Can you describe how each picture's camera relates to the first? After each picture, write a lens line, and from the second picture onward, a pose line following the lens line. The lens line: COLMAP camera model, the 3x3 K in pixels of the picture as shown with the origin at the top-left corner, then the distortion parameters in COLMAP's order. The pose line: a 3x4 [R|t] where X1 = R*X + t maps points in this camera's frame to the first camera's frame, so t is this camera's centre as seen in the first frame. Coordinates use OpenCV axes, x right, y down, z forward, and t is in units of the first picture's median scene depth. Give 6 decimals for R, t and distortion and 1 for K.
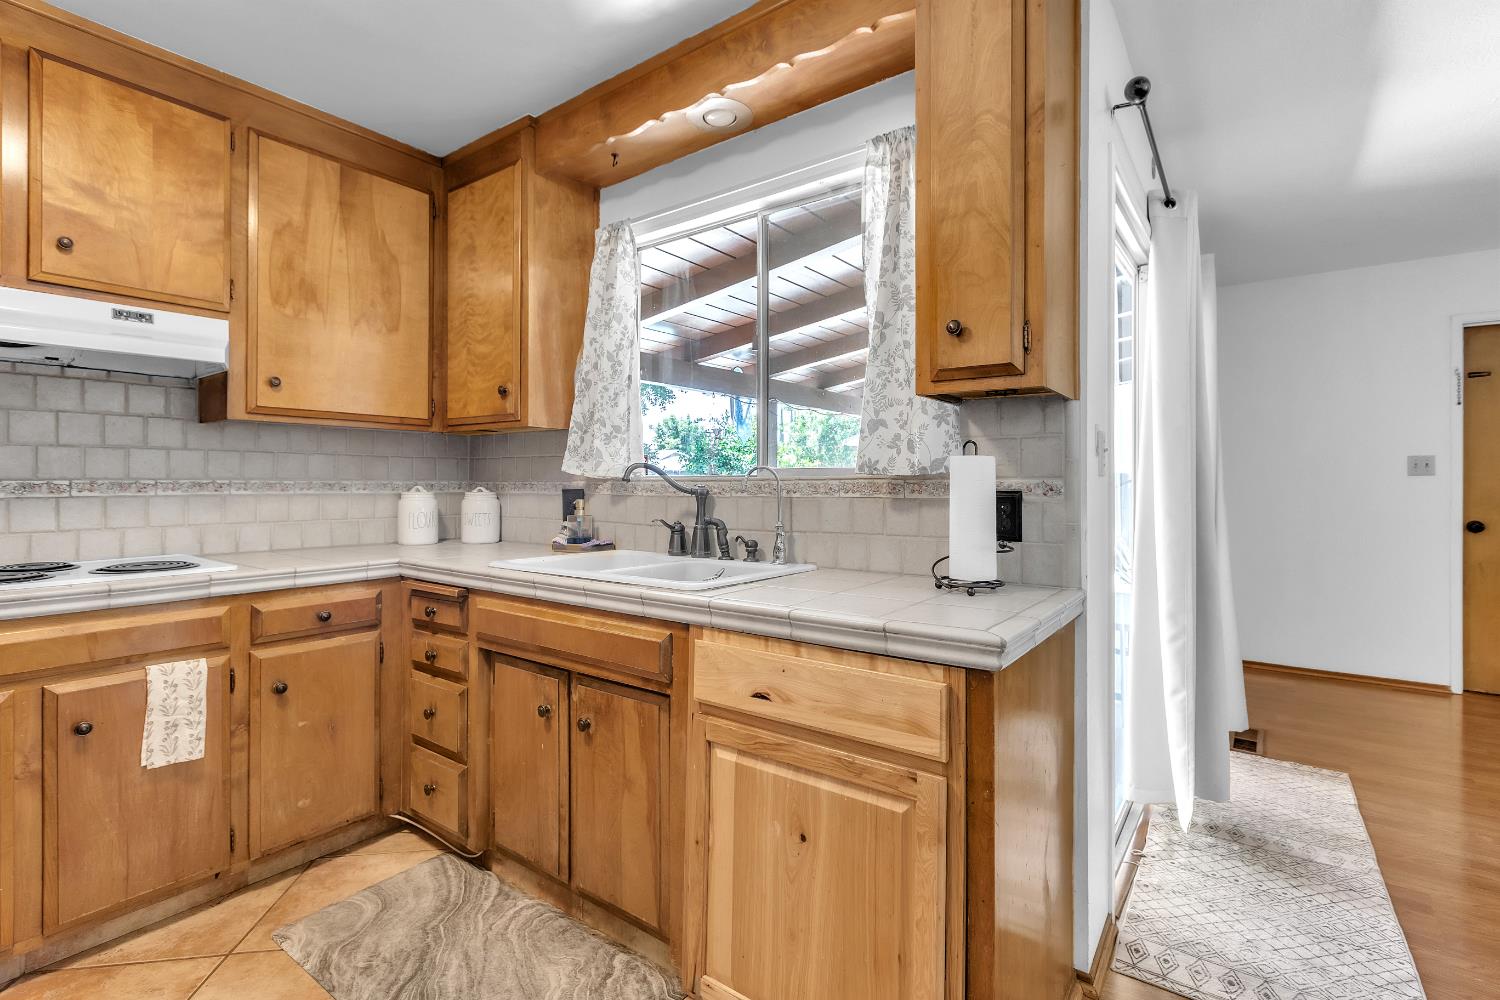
lens RADIAL K [[689.2, 0, 749.6], [0, 689.2, 478.4], [0, 0, 1]] dist [0.000108, -0.000495]
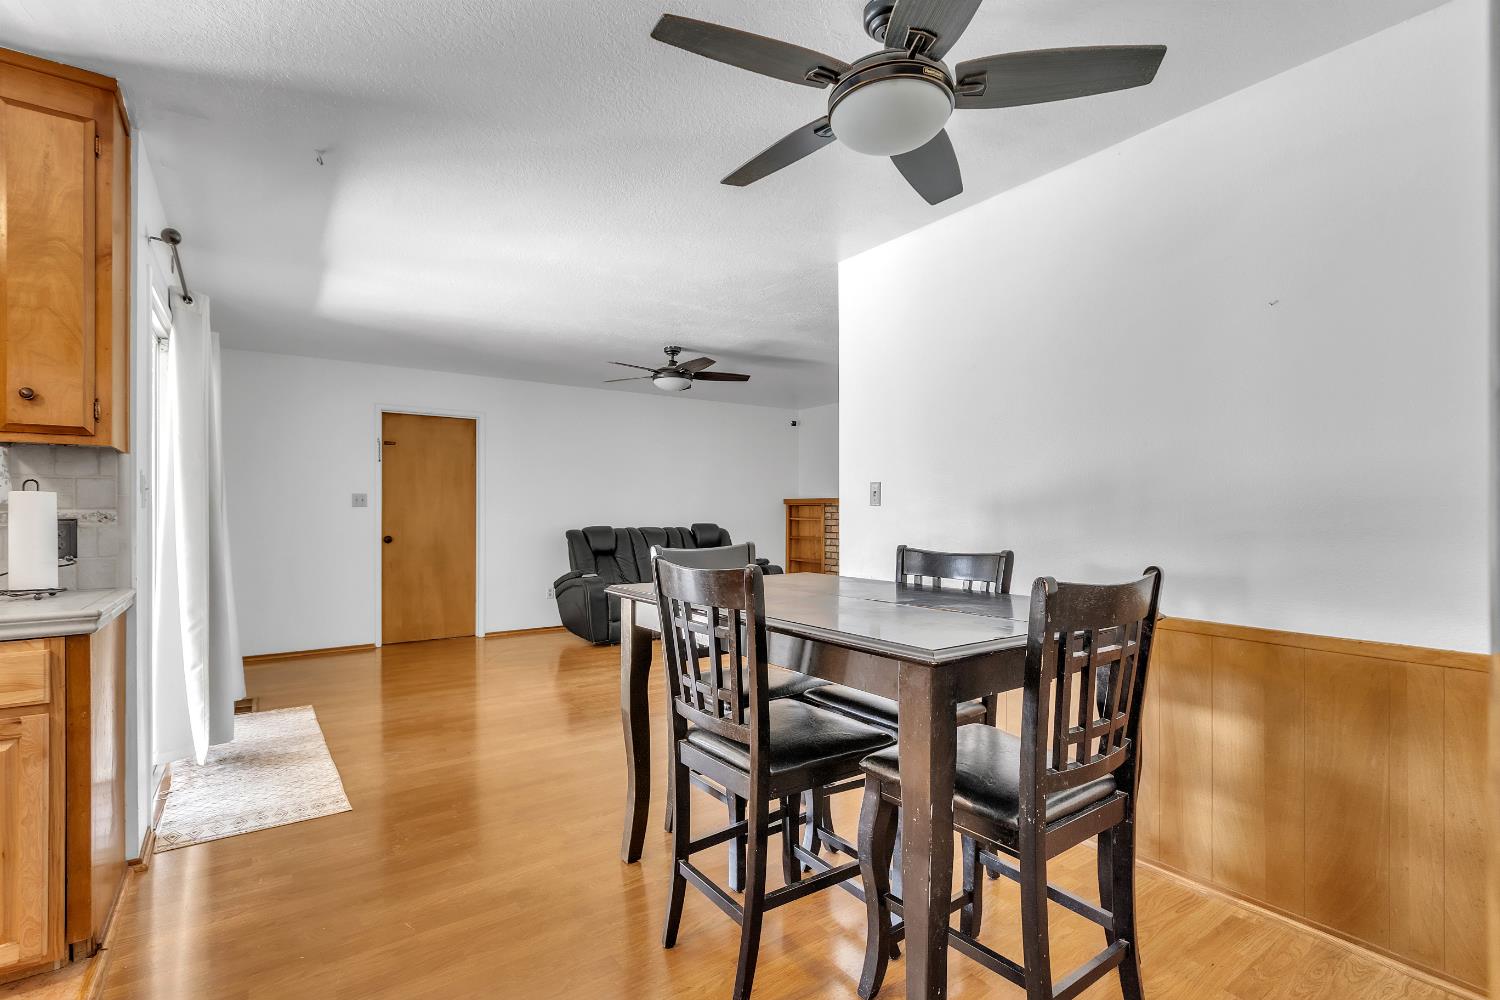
lens RADIAL K [[692.9, 0, 739.3], [0, 692.9, 511.4], [0, 0, 1]] dist [0.001862, -0.000284]
pose [[0.314343, -0.002732, 0.949306, -0.384746], [-0.001282, 0.999994, 0.003302, -0.001503], [-0.949309, -0.002255, 0.314338, -0.505598]]
